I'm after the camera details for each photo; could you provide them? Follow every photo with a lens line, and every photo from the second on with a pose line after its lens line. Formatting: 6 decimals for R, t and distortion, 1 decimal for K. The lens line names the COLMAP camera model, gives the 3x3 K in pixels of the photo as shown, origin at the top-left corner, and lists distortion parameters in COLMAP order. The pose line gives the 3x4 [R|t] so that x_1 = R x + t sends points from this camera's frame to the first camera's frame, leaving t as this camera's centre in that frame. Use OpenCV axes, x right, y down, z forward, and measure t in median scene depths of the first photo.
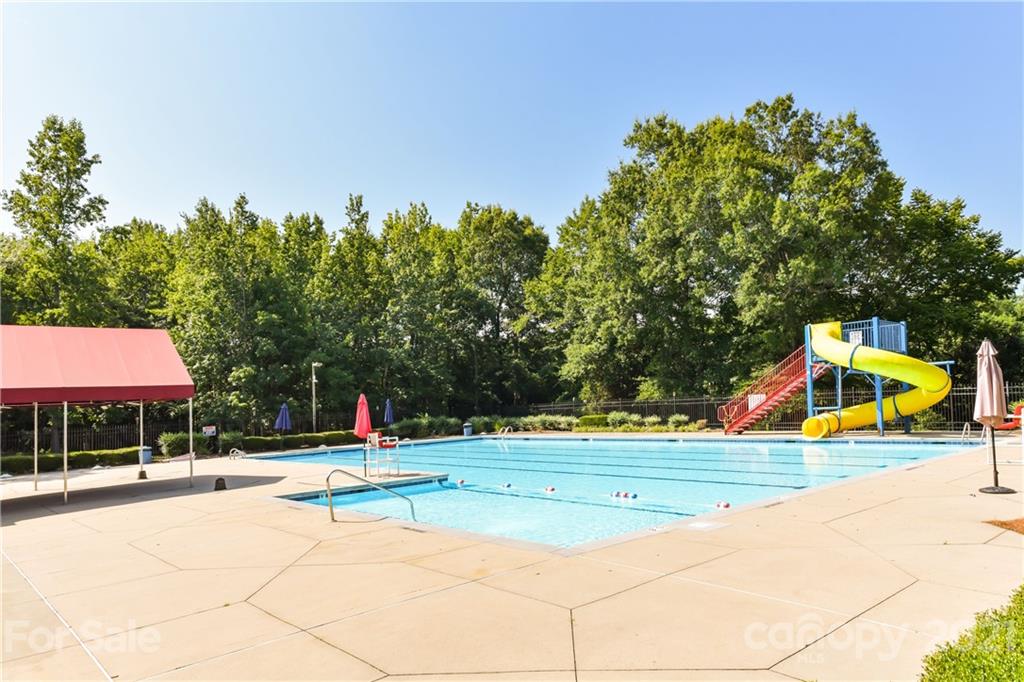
lens RADIAL K [[682.6, 0, 510.6], [0, 682.6, 376.2], [0, 0, 1]] dist [-0.000907, 0.000490]
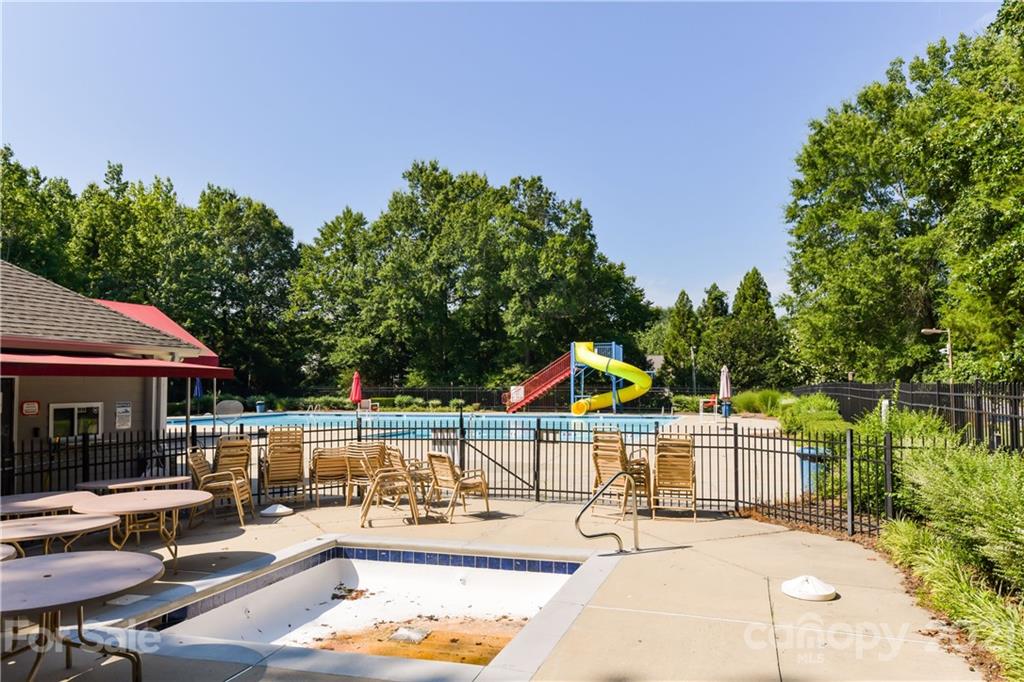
lens RADIAL K [[709.3, 0, 512.0], [0, 709.3, 341.0], [0, 0, 1]] dist [0.001864, 0.001599]
pose [[0.849588, 0.076501, 0.521870, -0.351623], [-0.057709, 0.996968, -0.052197, 0.009110], [-0.524281, 0.014229, 0.851426, -0.203792]]
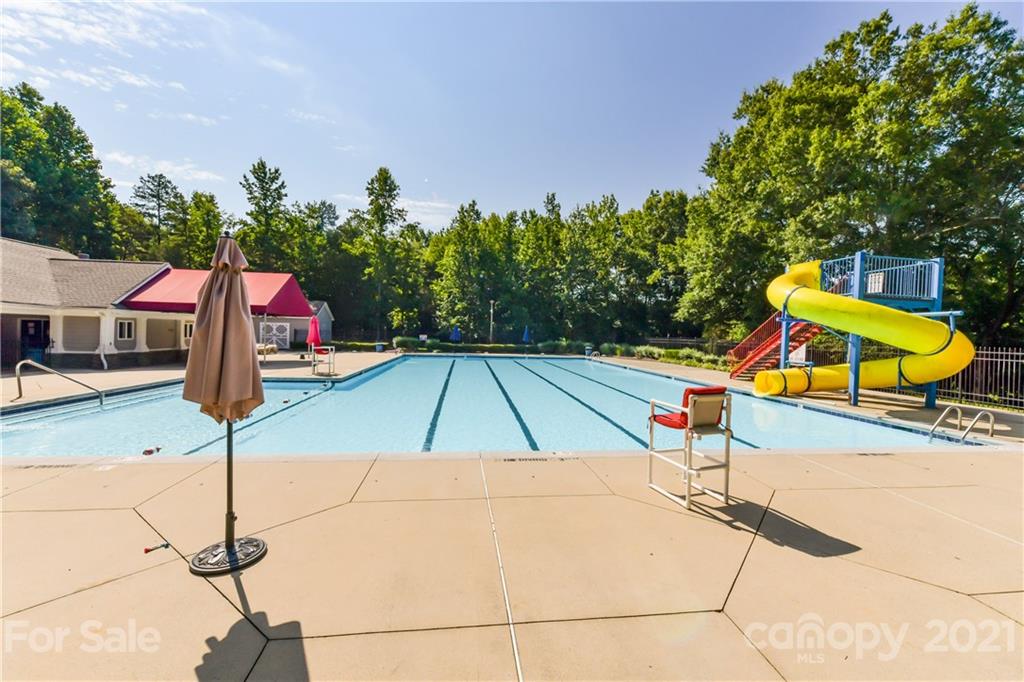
lens RADIAL K [[402.2, 0, 513.1], [0, 402.2, 334.7], [0, 0, 1]] dist [-0.000396, -0.000214]
pose [[0.831774, 0.072122, -0.550409, 0.282034], [-0.043809, 0.996960, 0.064432, -0.003172], [0.553383, -0.029480, 0.832405, 0.242899]]
